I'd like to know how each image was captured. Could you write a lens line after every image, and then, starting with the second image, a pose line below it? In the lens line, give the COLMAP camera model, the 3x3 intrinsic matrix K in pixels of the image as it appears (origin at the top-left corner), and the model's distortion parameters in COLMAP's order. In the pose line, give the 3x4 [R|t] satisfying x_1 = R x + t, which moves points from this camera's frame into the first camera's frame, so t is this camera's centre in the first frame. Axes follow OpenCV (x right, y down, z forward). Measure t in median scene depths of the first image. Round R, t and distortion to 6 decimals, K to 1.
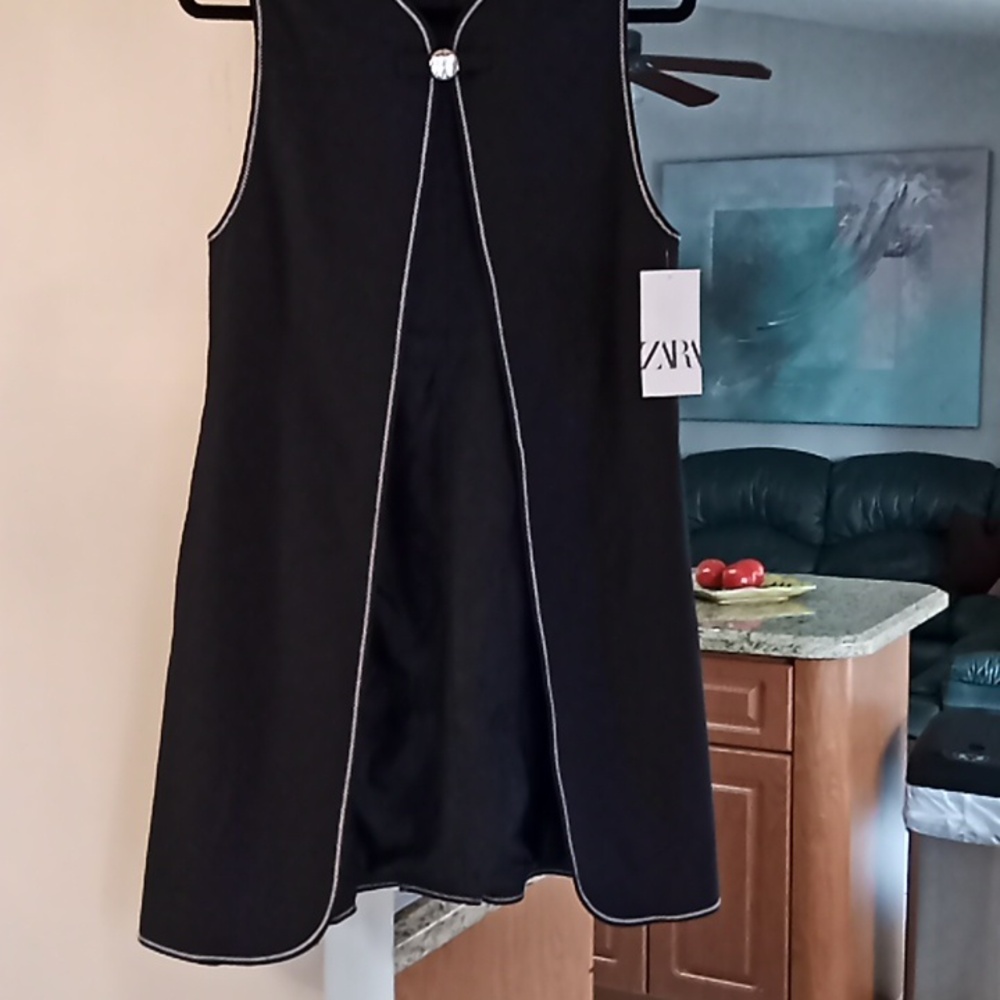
lens RADIAL K [[1618.1, 0, 501.1], [0, 1618.1, 518.5], [0, 0, 1]] dist [0.092005, -0.155095]
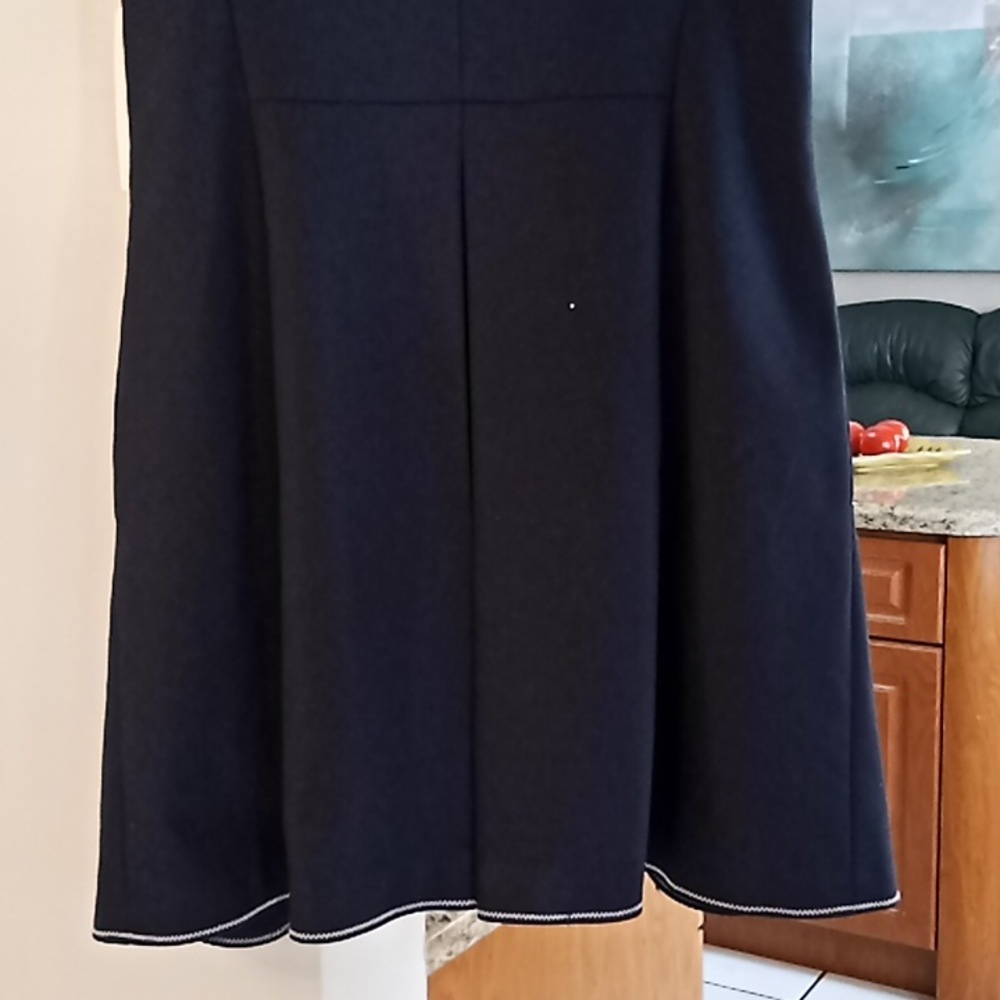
lens RADIAL K [[1623.7, 0, 498.4], [0, 1623.7, 521.9], [0, 0, 1]] dist [0.114752, -0.296932]
pose [[0.996982, -0.005986, -0.077403, 0.011523], [0.012415, 0.996485, 0.082846, 0.004570], [0.076635, -0.083557, 0.993552, 0.120357]]
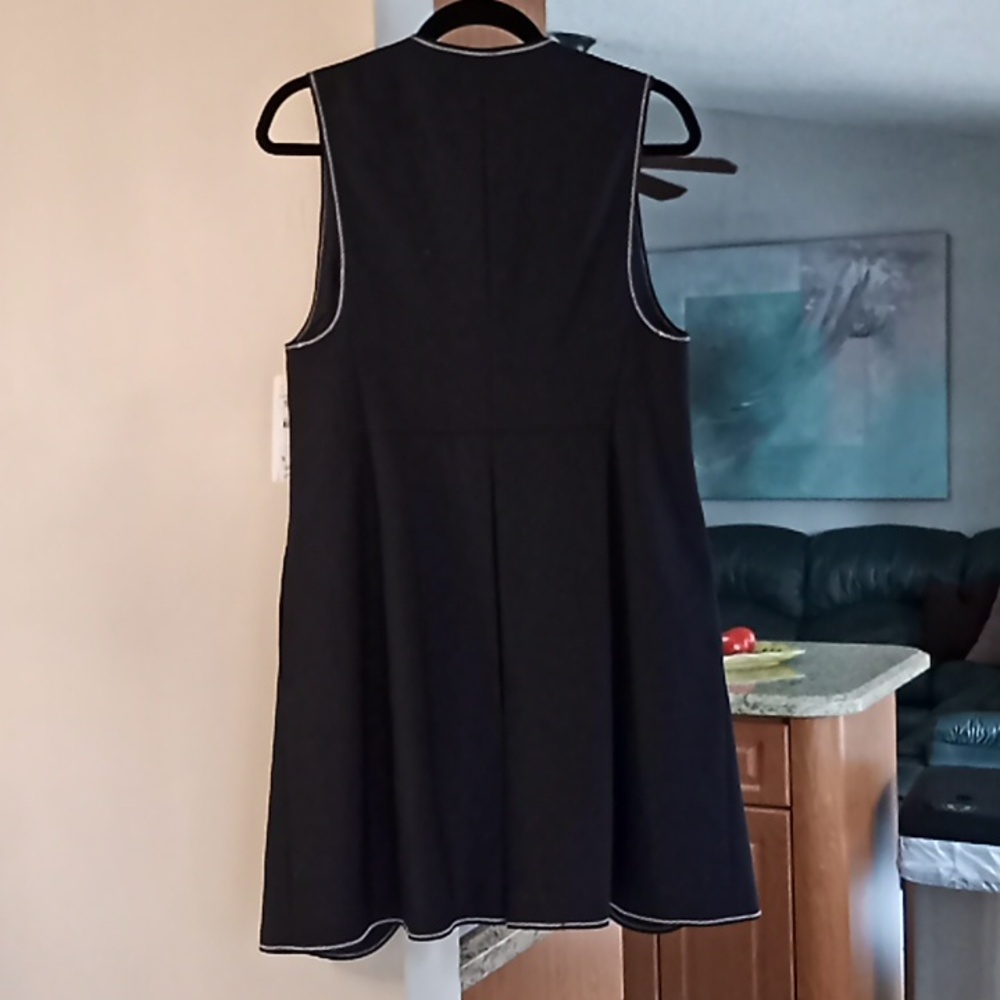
lens RADIAL K [[1623.7, 0, 498.4], [0, 1623.7, 521.9], [0, 0, 1]] dist [0.114752, -0.296932]
pose [[0.999407, -0.029916, 0.017066, -0.021677], [0.030761, 0.998193, -0.051612, 0.006961], [-0.015491, 0.052106, 0.998521, -0.062202]]
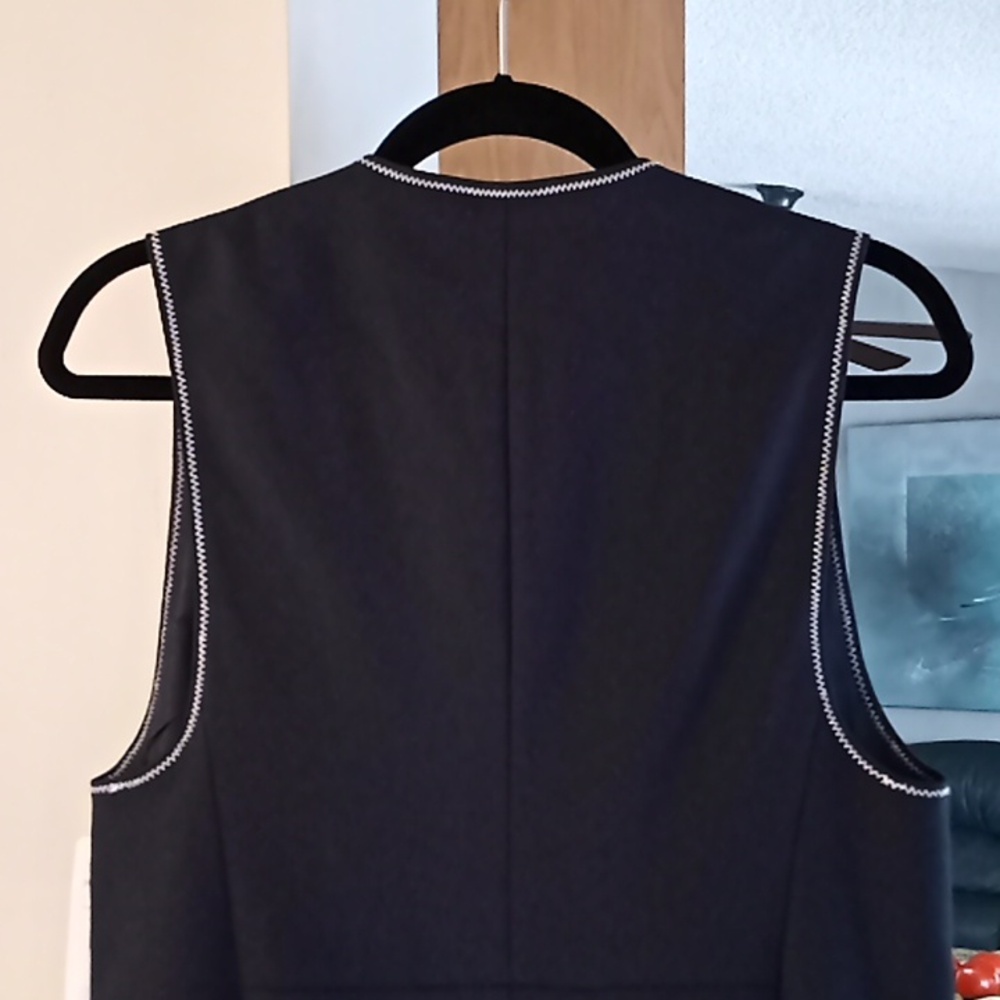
lens RADIAL K [[1623.7, 0, 498.4], [0, 1623.7, 521.9], [0, 0, 1]] dist [0.114752, -0.296932]
pose [[0.993903, -0.014879, -0.109250, 0.007363], [-0.001104, 0.989460, -0.144799, -0.070404], [0.110253, 0.144037, 0.983411, 0.173805]]
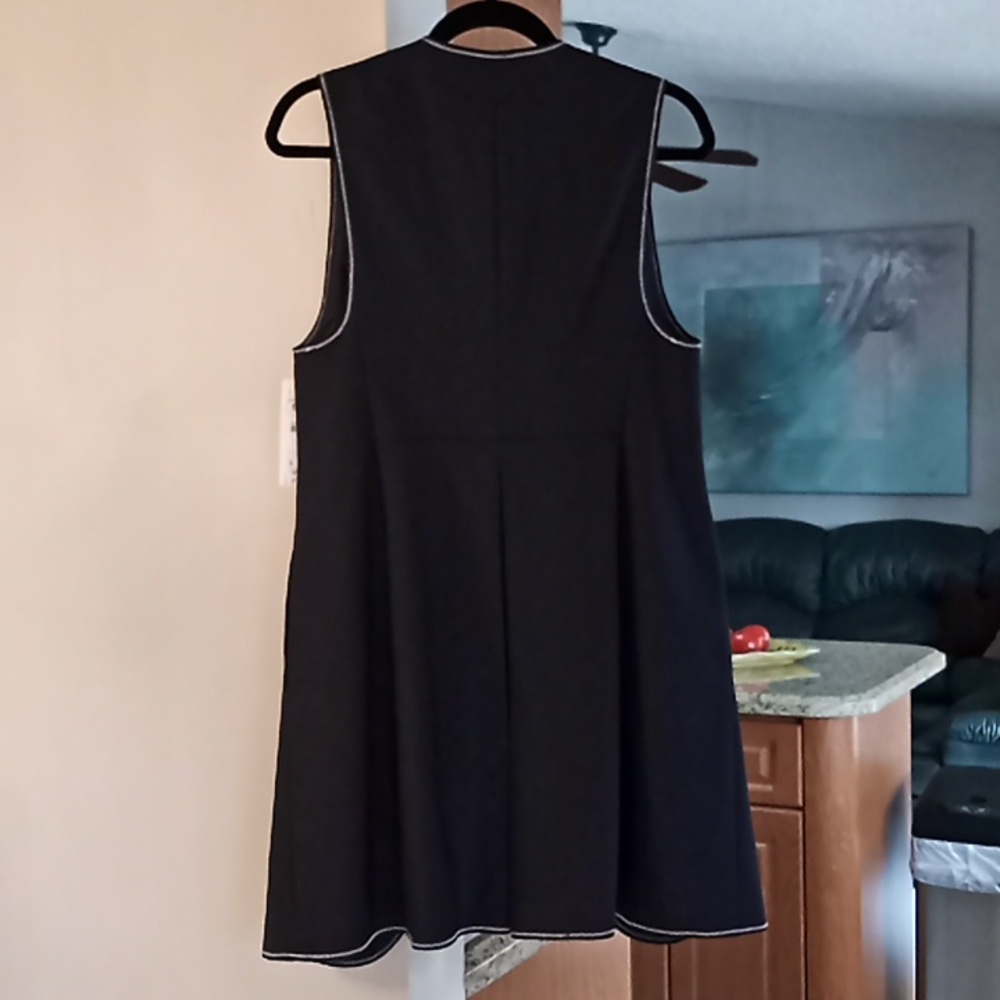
lens RADIAL K [[1623.7, 0, 498.4], [0, 1623.7, 521.9], [0, 0, 1]] dist [0.114752, -0.296932]
pose [[0.999775, -0.020550, 0.005250, -0.018429], [0.020761, 0.998819, -0.043916, 0.001296], [-0.004341, 0.044015, 0.999021, -0.058934]]
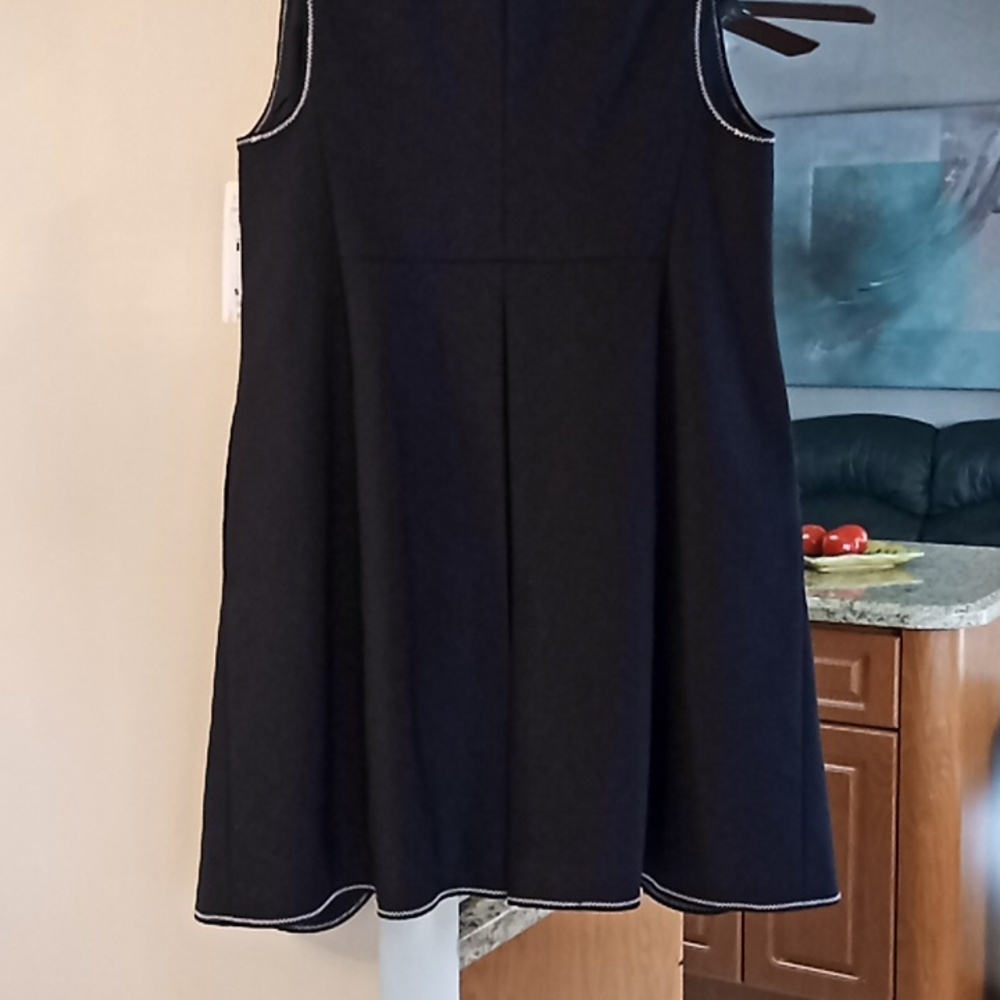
lens RADIAL K [[1623.7, 0, 498.4], [0, 1623.7, 521.9], [0, 0, 1]] dist [0.114752, -0.296932]
pose [[0.998297, 0.000315, -0.058340, 0.003681], [0.000693, 0.999851, 0.017257, 0.007481], [0.058337, -0.017268, 0.998148, 0.045654]]
